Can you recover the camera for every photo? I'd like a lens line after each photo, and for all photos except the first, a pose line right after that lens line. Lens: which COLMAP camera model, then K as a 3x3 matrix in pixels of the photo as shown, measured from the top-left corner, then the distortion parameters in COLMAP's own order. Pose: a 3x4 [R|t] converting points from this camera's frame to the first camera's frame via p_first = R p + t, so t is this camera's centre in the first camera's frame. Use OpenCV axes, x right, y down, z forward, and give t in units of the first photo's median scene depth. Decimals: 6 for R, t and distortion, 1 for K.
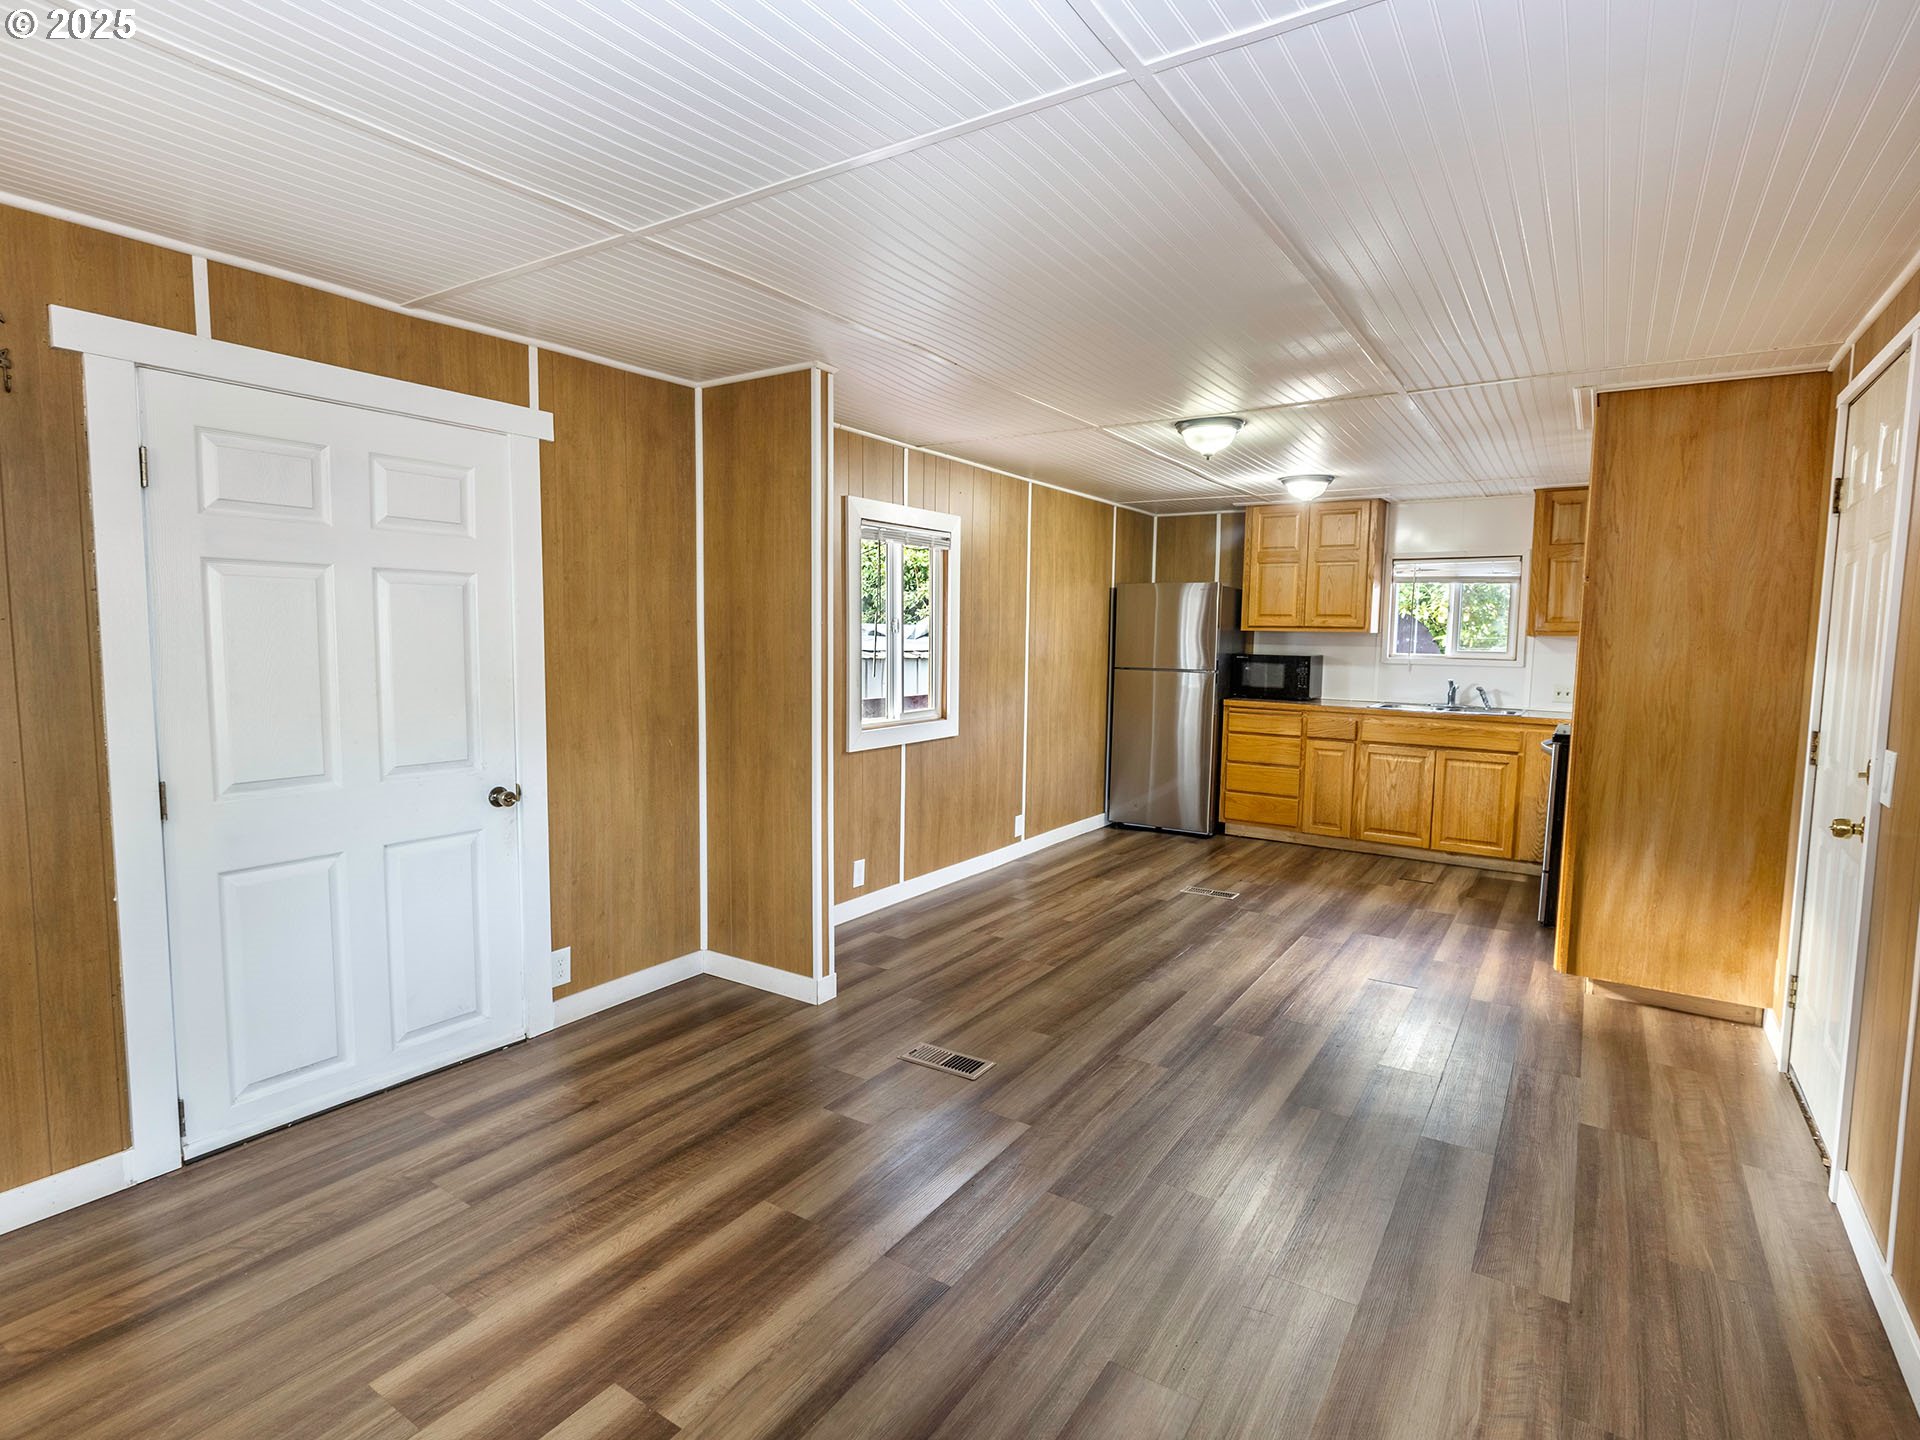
lens RADIAL K [[979.2, 0, 955.8], [0, 979.2, 719.9], [0, 0, 1]] dist [0.001013, 0.000414]
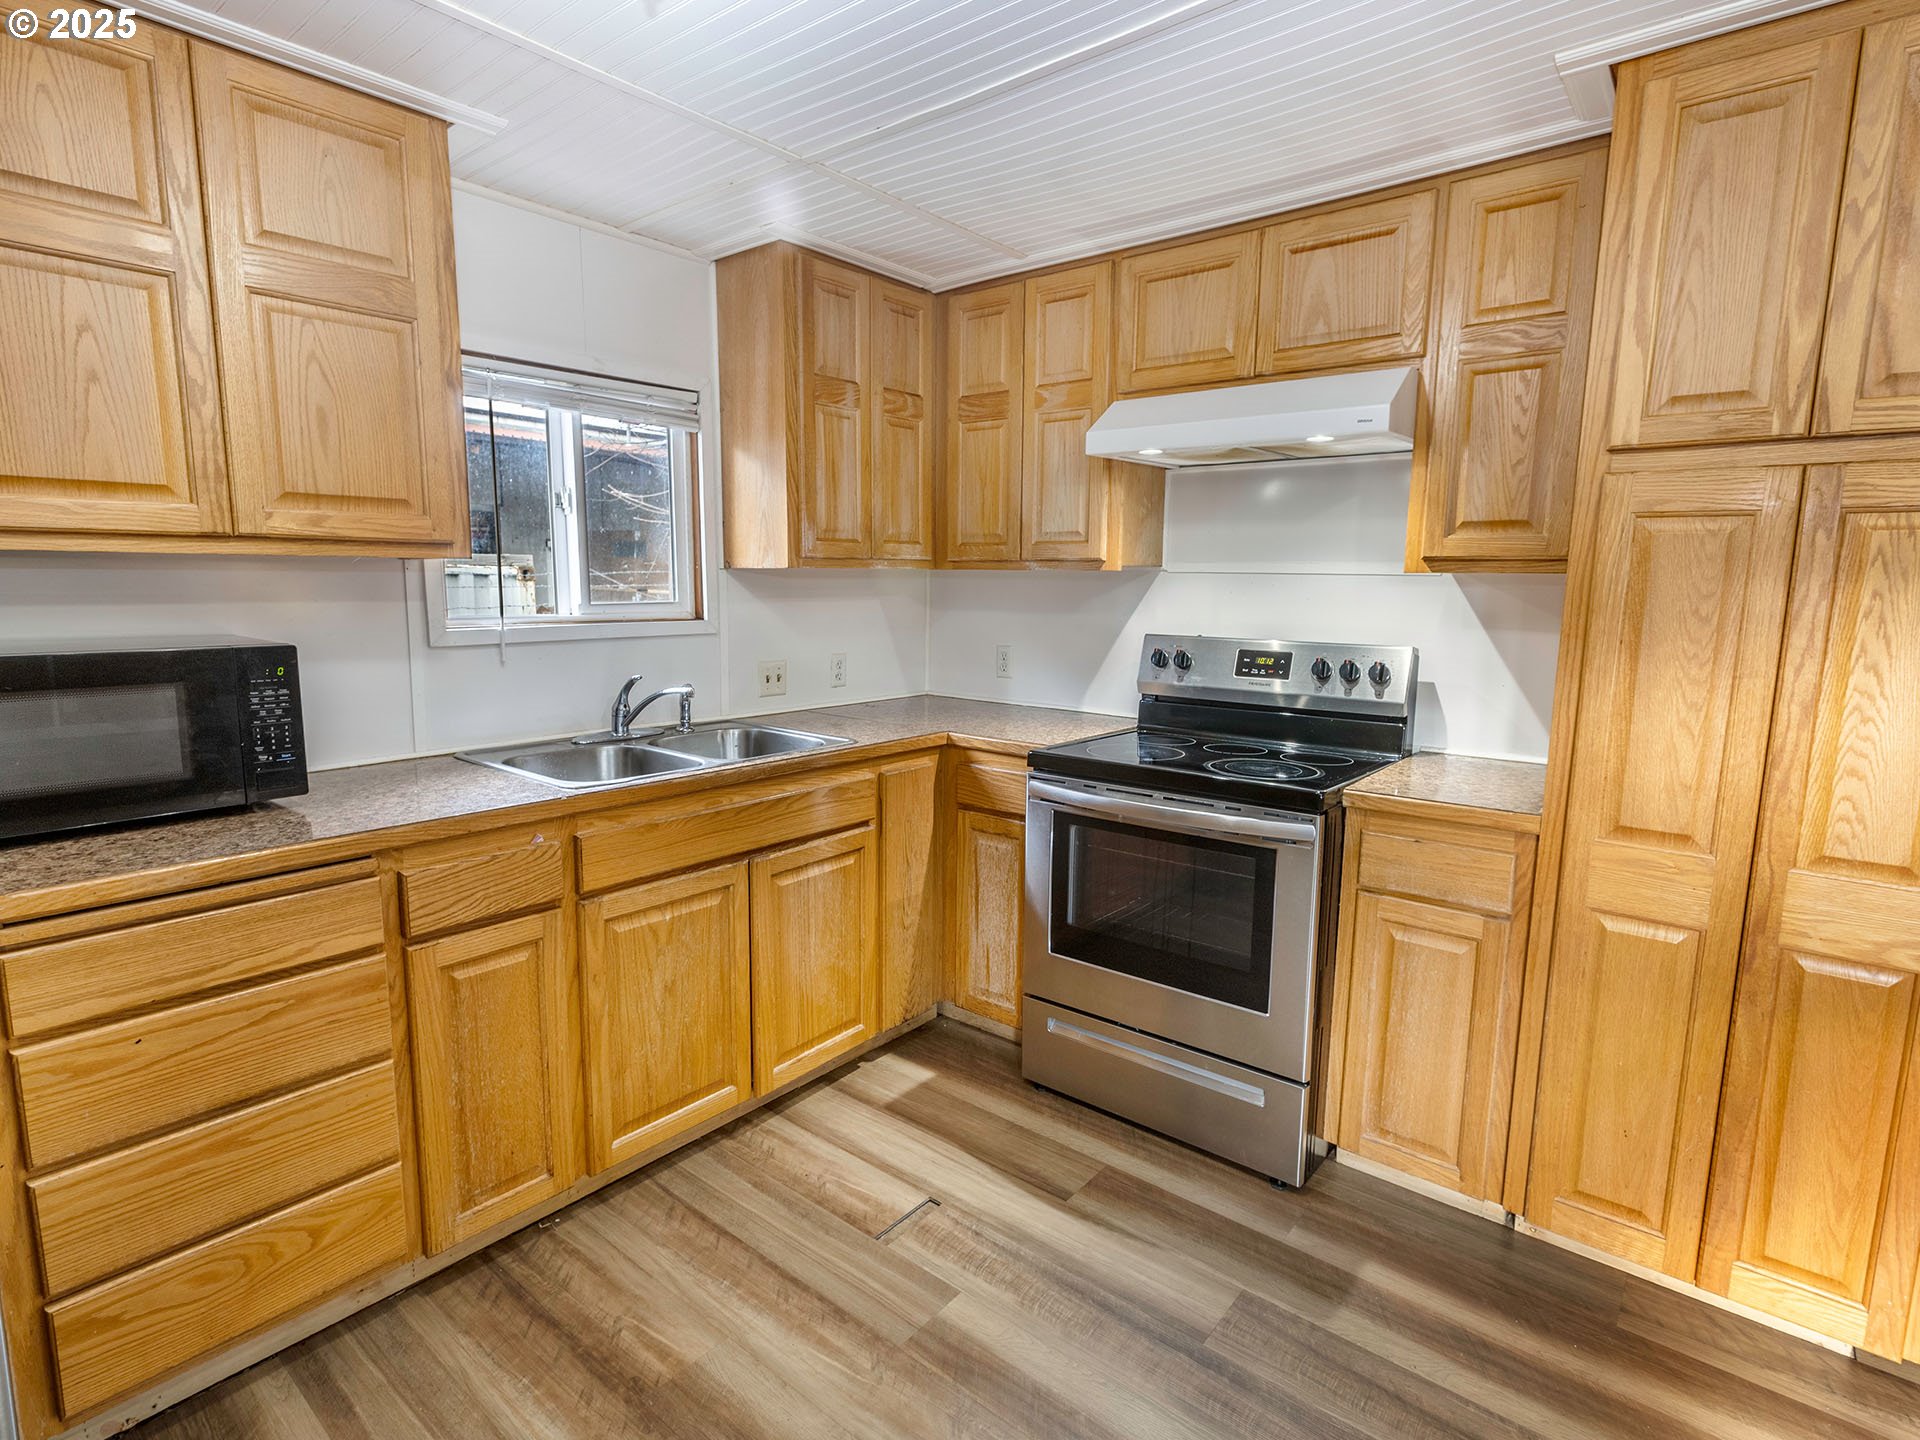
lens RADIAL K [[979.2, 0, 955.8], [0, 979.2, 719.9], [0, 0, 1]] dist [0.001013, 0.000414]
pose [[0.114576, -0.159896, 0.980462, 0.216334], [0.079929, 0.985246, 0.151335, -0.140103], [-0.990194, 0.061027, 0.125666, 1.539518]]
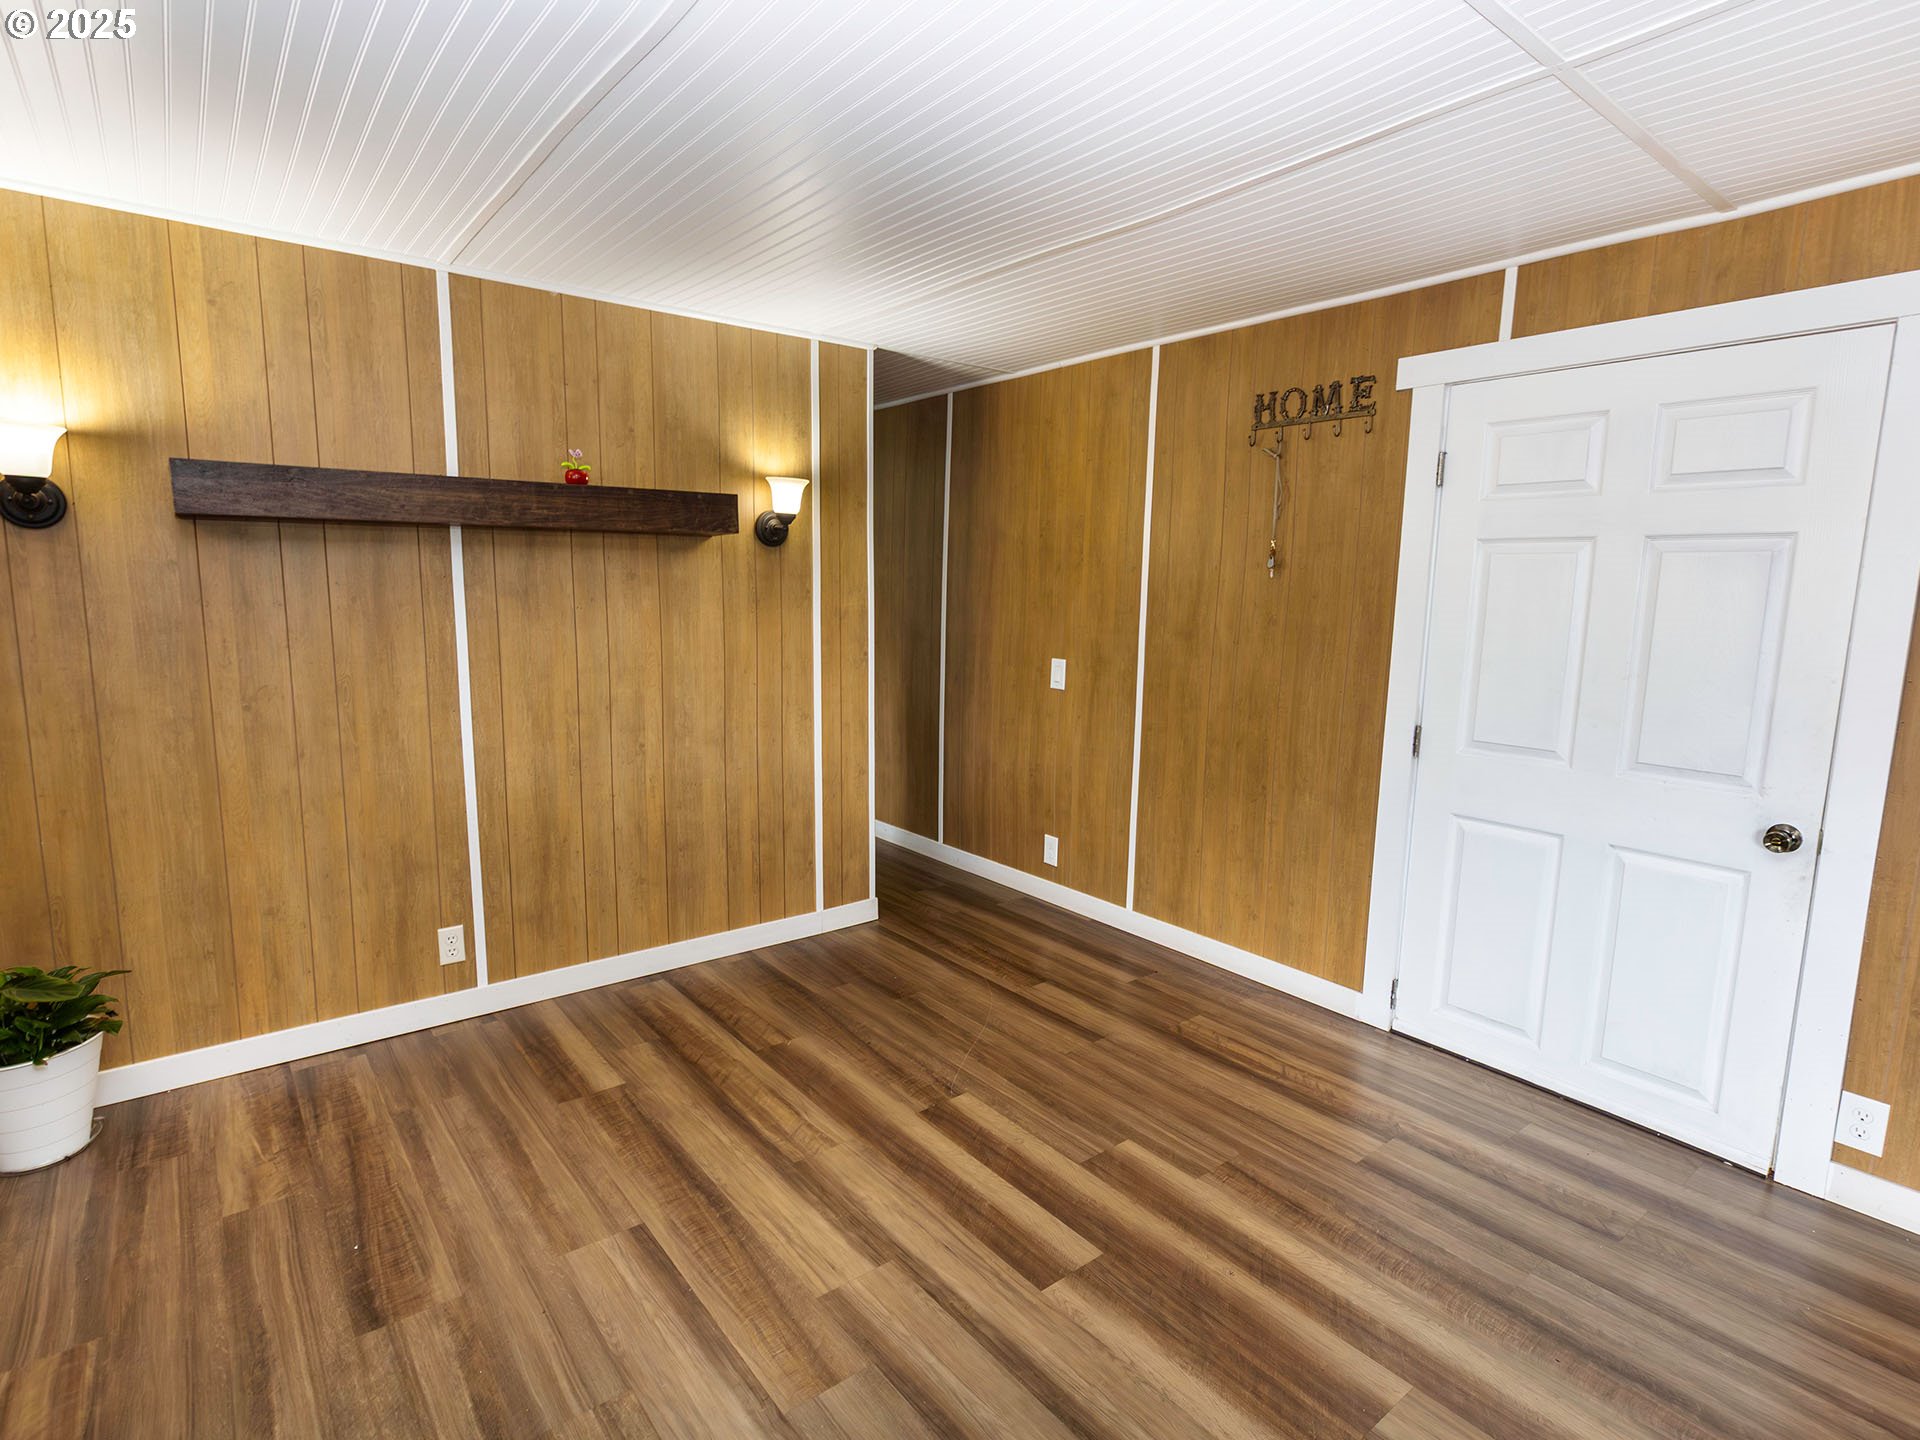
lens RADIAL K [[974.4, 0, 952.8], [0, 974.4, 729.4], [0, 0, 1]] dist [-0.003989, -0.000580]
pose [[-0.320687, 0.121080, -0.939414, 0.373803], [-0.108835, 0.980516, 0.163531, -0.048880], [0.940912, 0.154684, -0.301261, 0.573884]]
